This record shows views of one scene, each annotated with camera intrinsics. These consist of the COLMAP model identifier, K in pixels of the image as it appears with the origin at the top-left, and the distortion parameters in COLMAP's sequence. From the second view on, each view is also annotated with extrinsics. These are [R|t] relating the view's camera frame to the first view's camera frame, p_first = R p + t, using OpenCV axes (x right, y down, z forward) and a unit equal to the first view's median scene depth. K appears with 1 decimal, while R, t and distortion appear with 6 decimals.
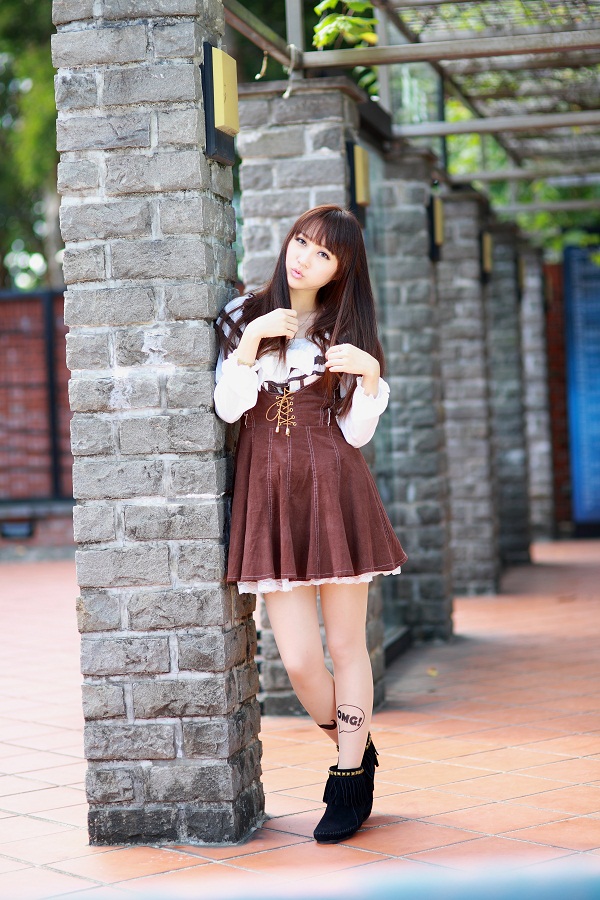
lens RADIAL K [[2153.5, 0, 301.2], [0, 2153.5, 449.6], [0, 0, 1]] dist [-0.023482, 0.000000]
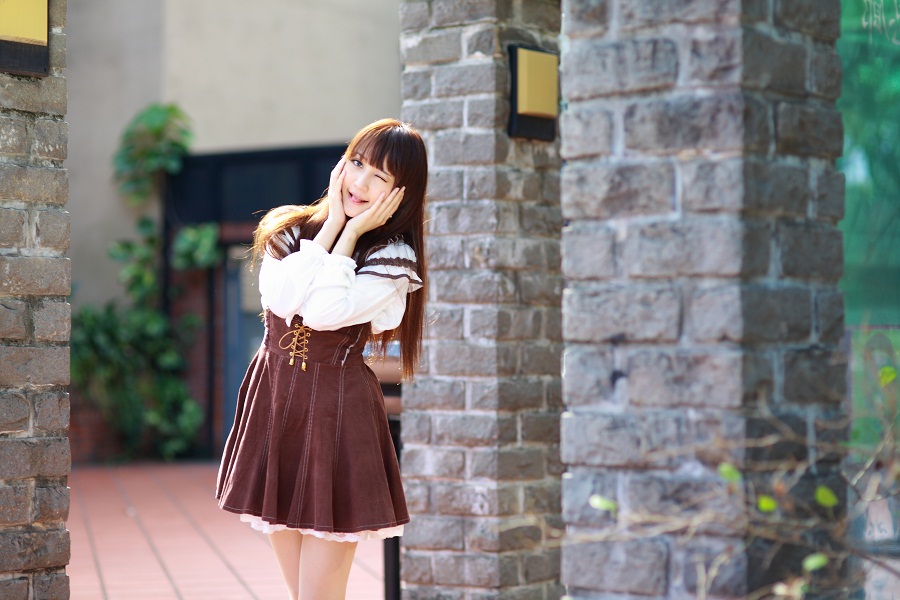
lens RADIAL K [[2153.5, 0, 448.7], [0, 2153.5, 303.5], [0, 0, 1]] dist [-0.023482, 0.000000]
pose [[0.890675, 0.034560, -0.453324, 0.409833], [-0.044803, 0.998925, -0.011873, -0.024425], [0.452427, 0.030885, 0.891267, 0.198966]]
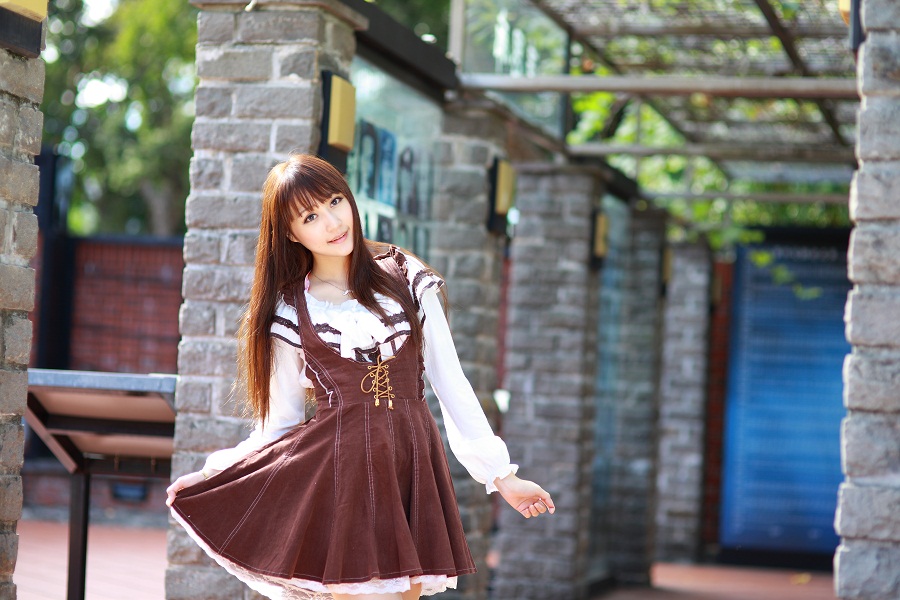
lens RADIAL K [[2153.5, 0, 456.2], [0, 2153.5, 299.9], [0, 0, 1]] dist [-0.023482, 0.000000]
pose [[0.993063, 0.096238, -0.067565, 0.139407], [-0.100273, 0.993202, -0.059119, -0.009203], [0.061416, 0.065484, 0.995962, 0.171066]]
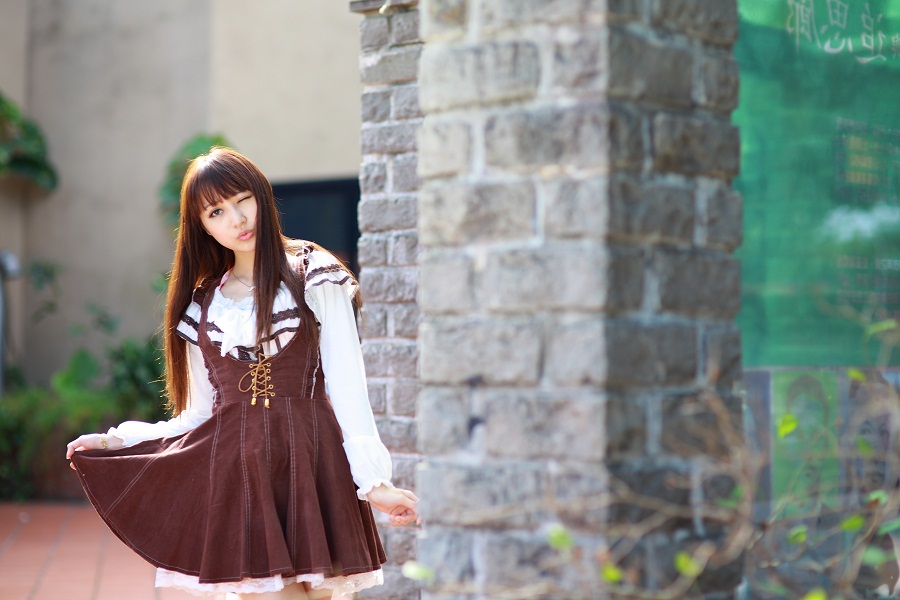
lens RADIAL K [[2153.5, 0, 449.8], [0, 2153.5, 302.8], [0, 0, 1]] dist [-0.023482, 0.000000]
pose [[0.868886, 0.030587, -0.494067, 0.432409], [-0.049938, 0.998414, -0.026012, -0.028250], [0.492487, 0.047274, 0.869035, 0.277061]]
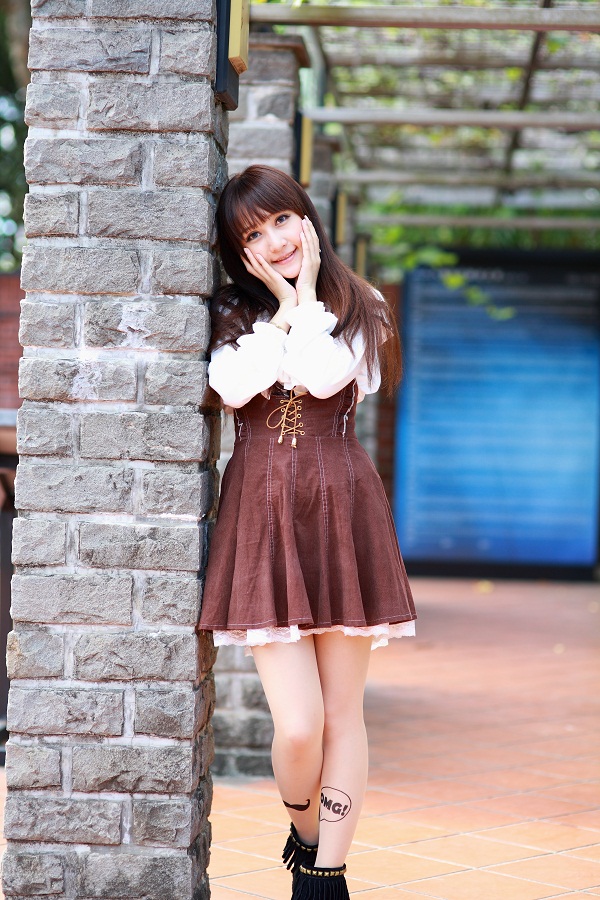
lens RADIAL K [[2153.5, 0, 297.0], [0, 2153.5, 449.7], [0, 0, 1]] dist [-0.023482, 0.000000]
pose [[0.989255, 0.074322, 0.125903, -0.076625], [-0.073322, 0.997229, -0.012567, 0.002616], [-0.126488, 0.003201, 0.991963, 0.149393]]
